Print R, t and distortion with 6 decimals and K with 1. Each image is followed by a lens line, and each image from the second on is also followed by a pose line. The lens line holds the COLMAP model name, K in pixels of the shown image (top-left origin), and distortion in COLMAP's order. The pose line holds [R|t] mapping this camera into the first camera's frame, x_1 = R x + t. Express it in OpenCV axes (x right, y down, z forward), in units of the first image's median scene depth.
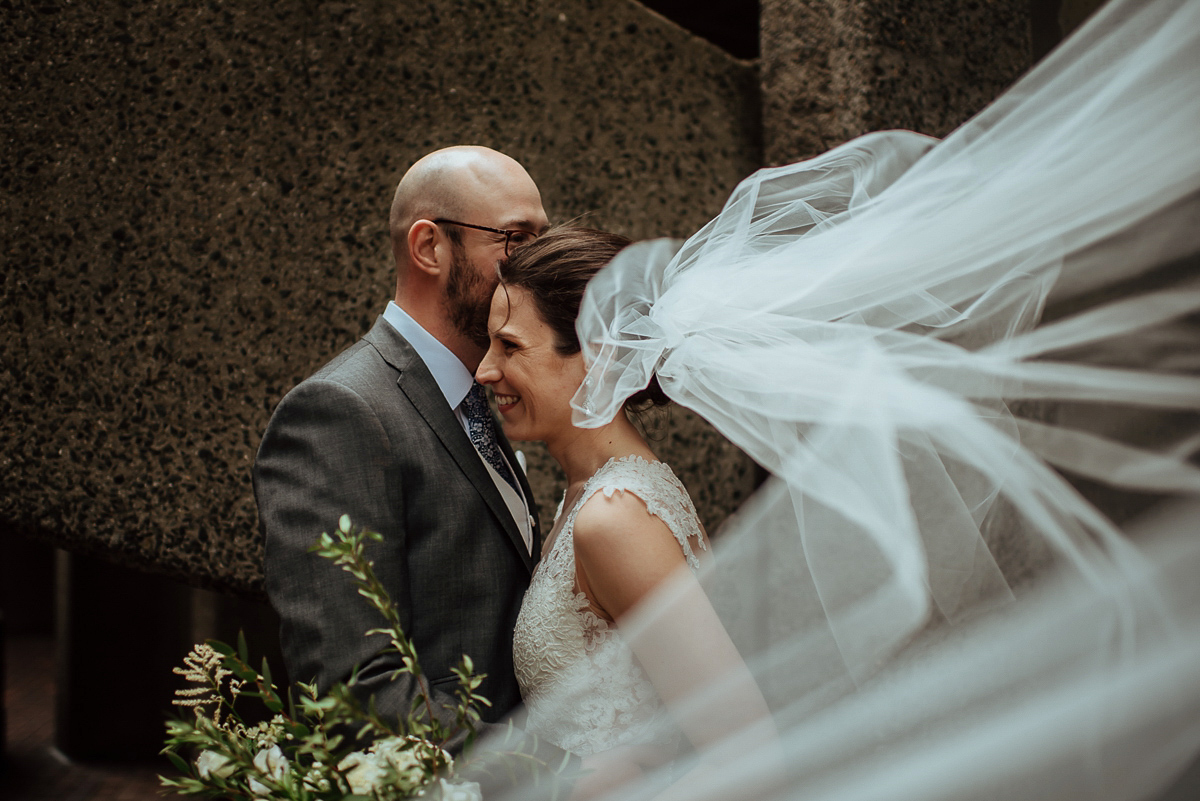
lens RADIAL K [[1298.6, 0, 600.5], [0, 1298.6, 355.6], [0, 0, 1]] dist [-0.124032, 0.270060]
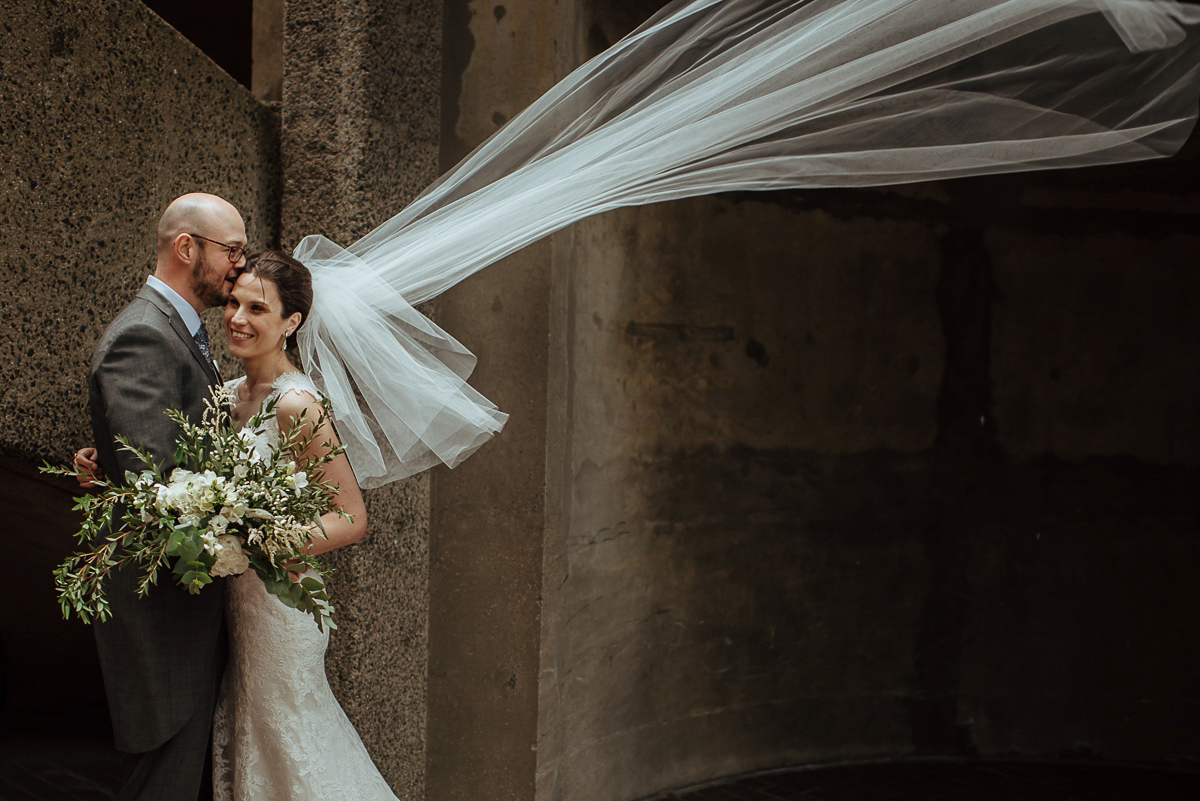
lens RADIAL K [[1298.6, 0, 600.5], [0, 1298.6, 355.6], [0, 0, 1]] dist [-0.124032, 0.270060]
pose [[0.831009, 0.040757, 0.554763, -0.458837], [-0.077575, 0.996058, 0.043026, -0.042298], [-0.550823, -0.078791, 0.830895, -0.552934]]
